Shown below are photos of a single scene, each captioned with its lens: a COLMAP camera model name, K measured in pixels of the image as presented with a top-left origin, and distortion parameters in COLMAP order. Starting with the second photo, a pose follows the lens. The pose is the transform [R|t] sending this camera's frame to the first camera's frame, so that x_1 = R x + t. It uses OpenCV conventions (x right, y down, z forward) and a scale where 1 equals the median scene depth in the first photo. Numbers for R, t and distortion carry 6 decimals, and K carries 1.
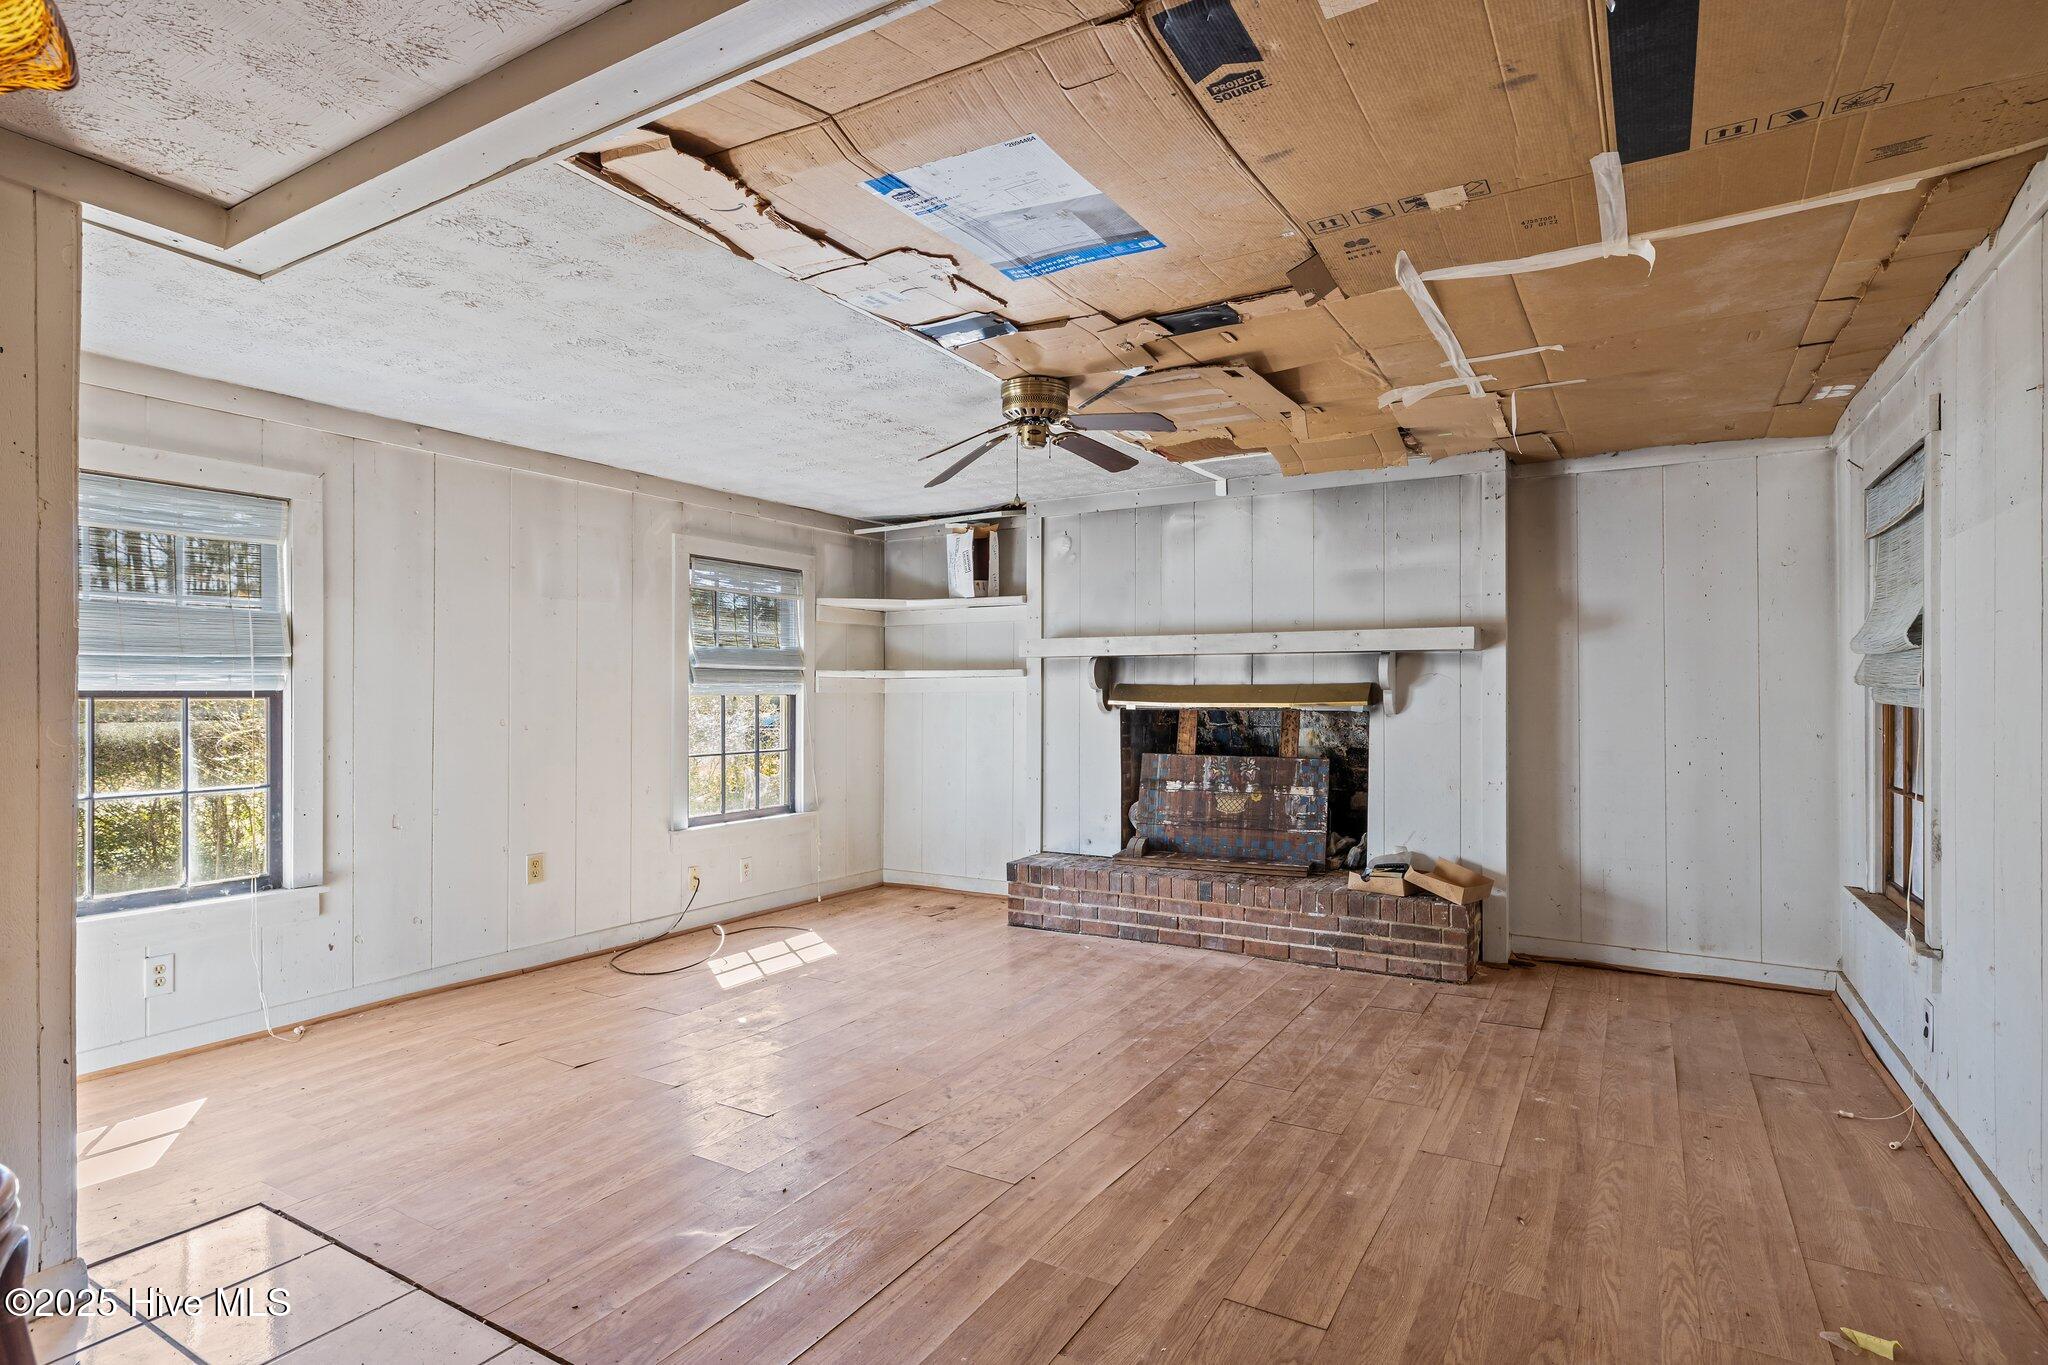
lens RADIAL K [[1043.4, 0, 1031.7], [0, 1043.4, 689.5], [0, 0, 1]] dist [-0.001432, -0.001112]
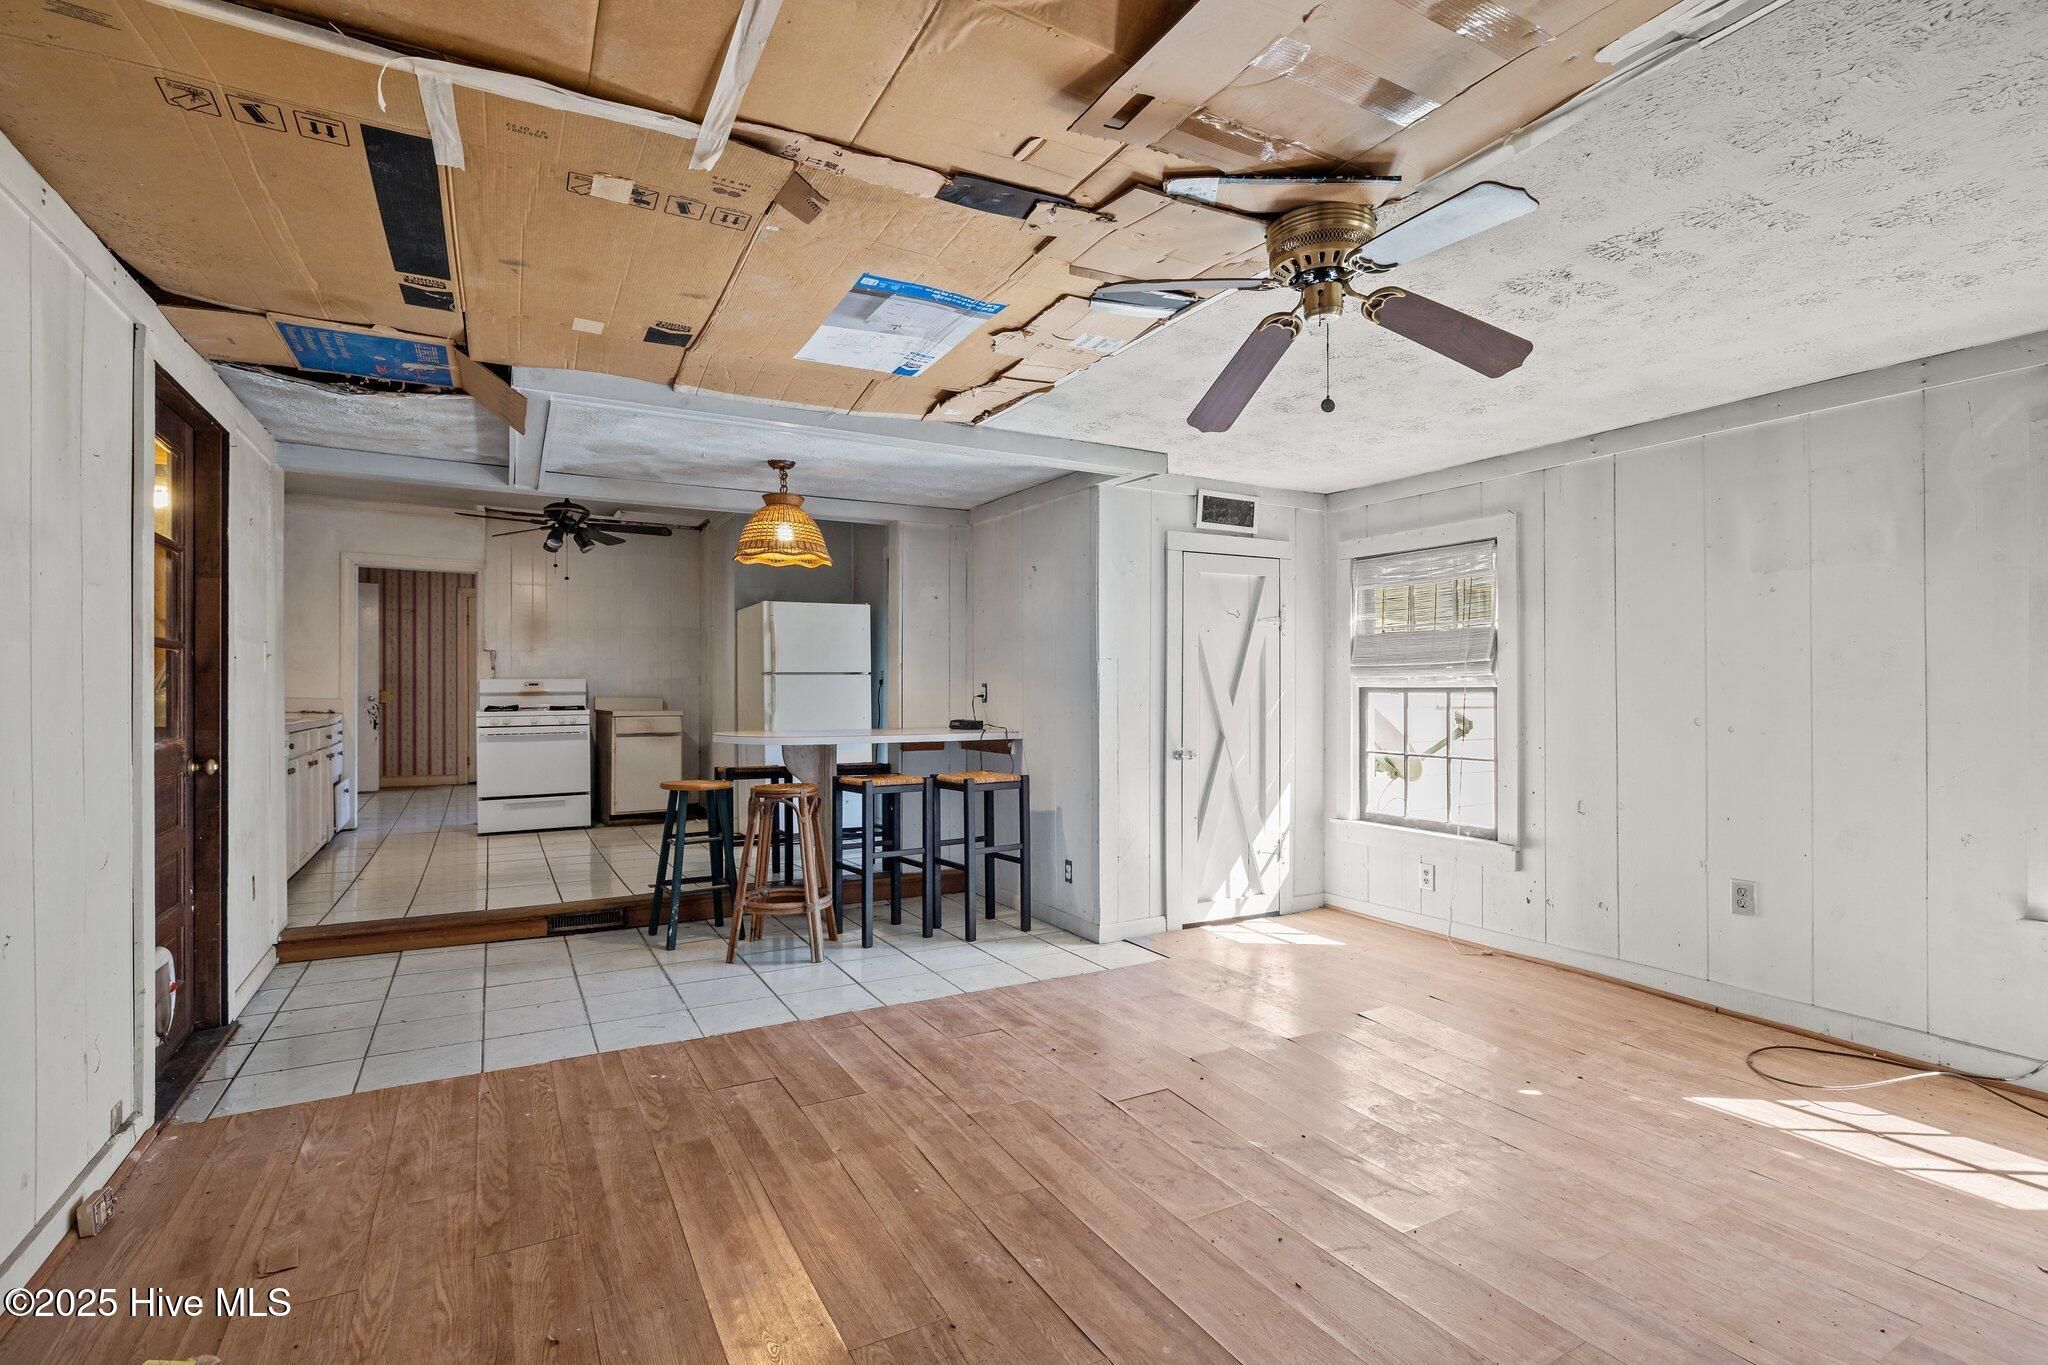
lens RADIAL K [[995.3, 0, 1034.8], [0, 995.3, 685.3], [0, 0, 1]] dist [-0.006534, -0.000017]
pose [[-0.516554, -0.003429, -0.856248, 0.764836], [0.003004, 0.999979, -0.005817, 0.005043], [0.856249, -0.005577, -0.516533, 1.404387]]
